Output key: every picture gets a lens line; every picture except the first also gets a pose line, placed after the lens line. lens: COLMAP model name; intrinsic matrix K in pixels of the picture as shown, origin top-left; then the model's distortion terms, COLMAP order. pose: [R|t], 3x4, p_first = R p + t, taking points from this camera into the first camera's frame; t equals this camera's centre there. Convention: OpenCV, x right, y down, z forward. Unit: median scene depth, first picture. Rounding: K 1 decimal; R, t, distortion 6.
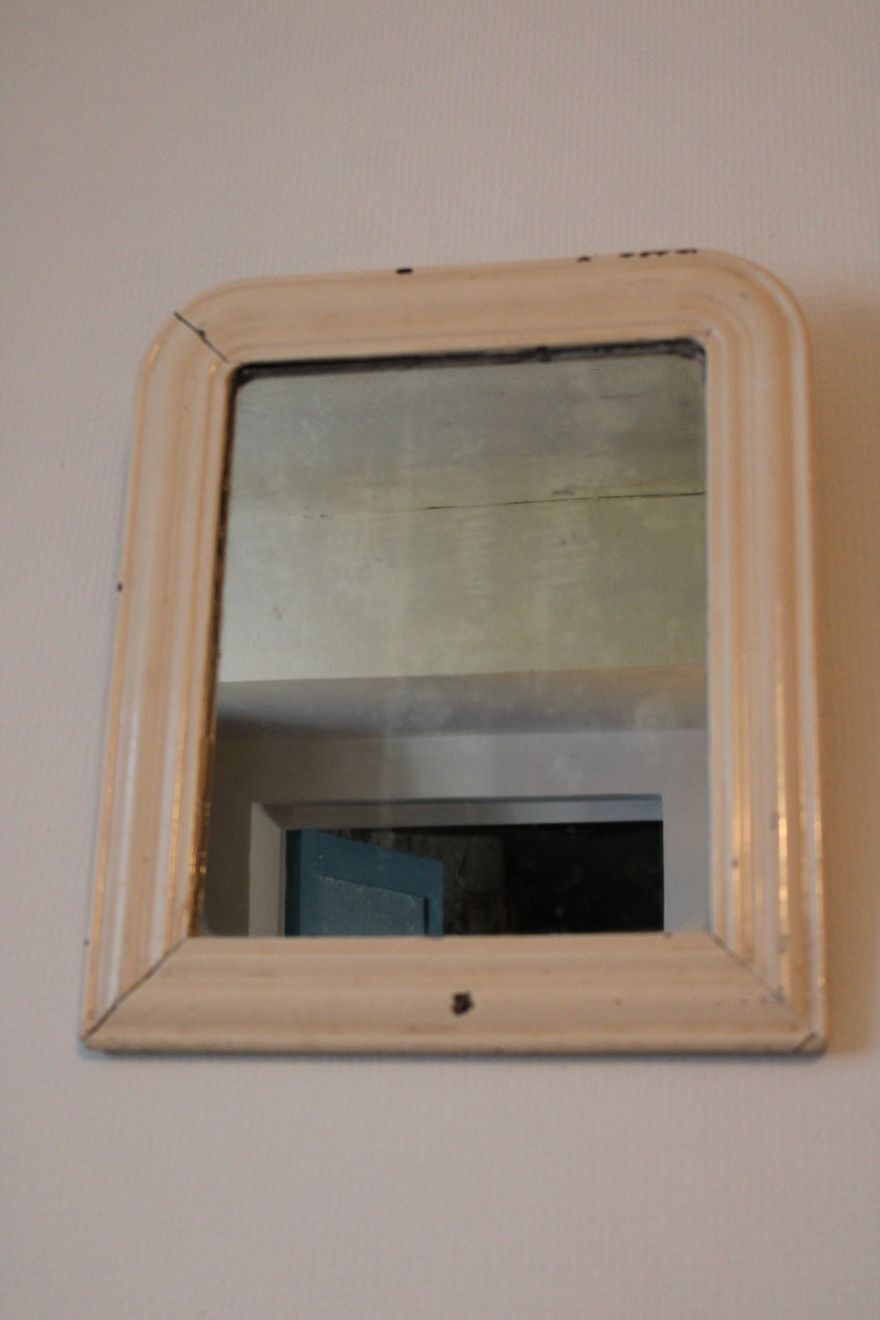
lens RADIAL K [[2016.2, 0, 440.0], [0, 2016.2, 660.0], [0, 0, 1]] dist [-0.008210, -0.027746]
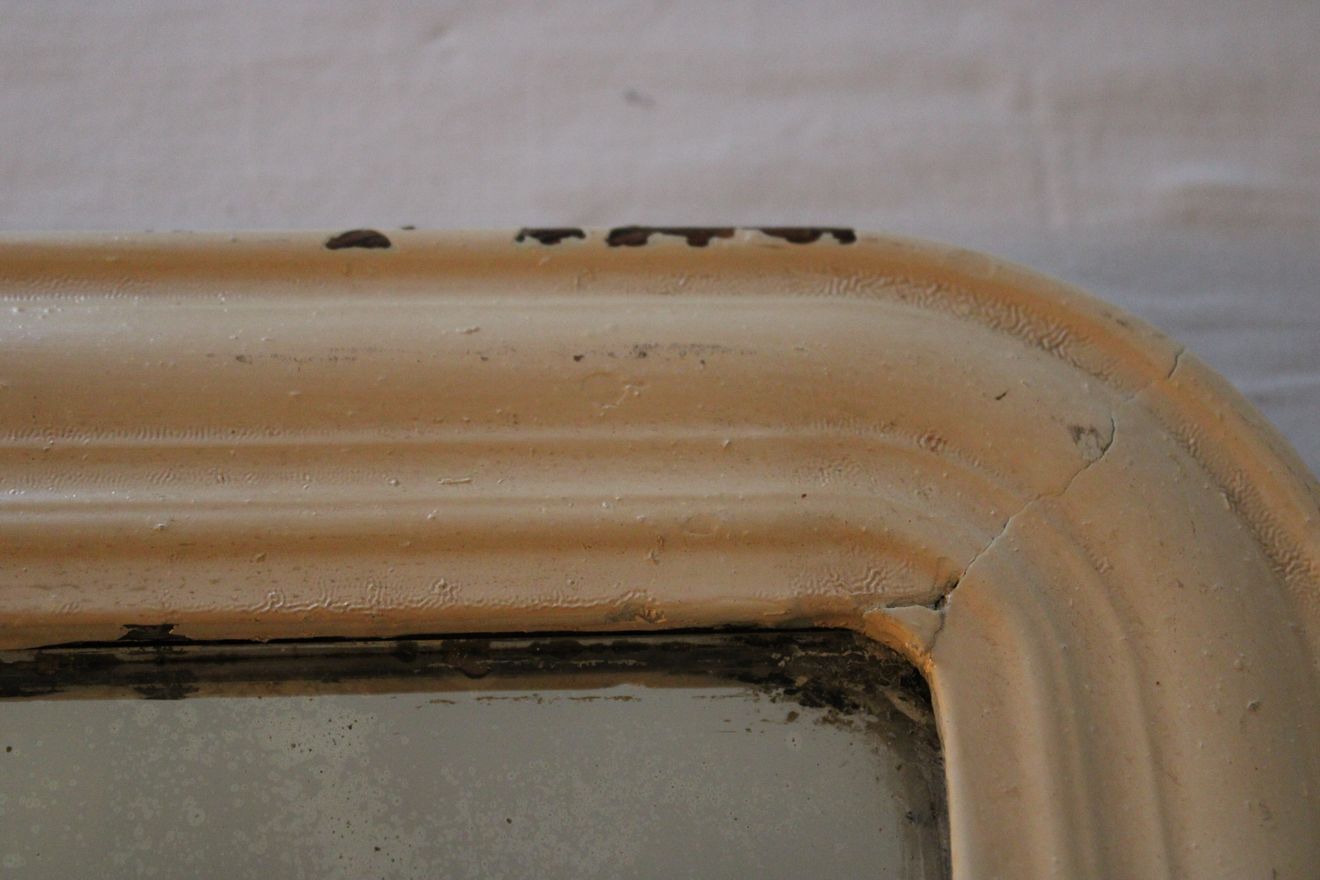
lens RADIAL K [[2645.9, 0, 660.0], [0, 2645.9, 440.0], [0, 0, 1]] dist [-0.013187, -0.059851]
pose [[0.969053, 0.053331, 0.241024, 0.035249], [-0.006432, 0.981507, -0.191317, -0.124544], [-0.246770, 0.183846, 0.951475, 0.735314]]
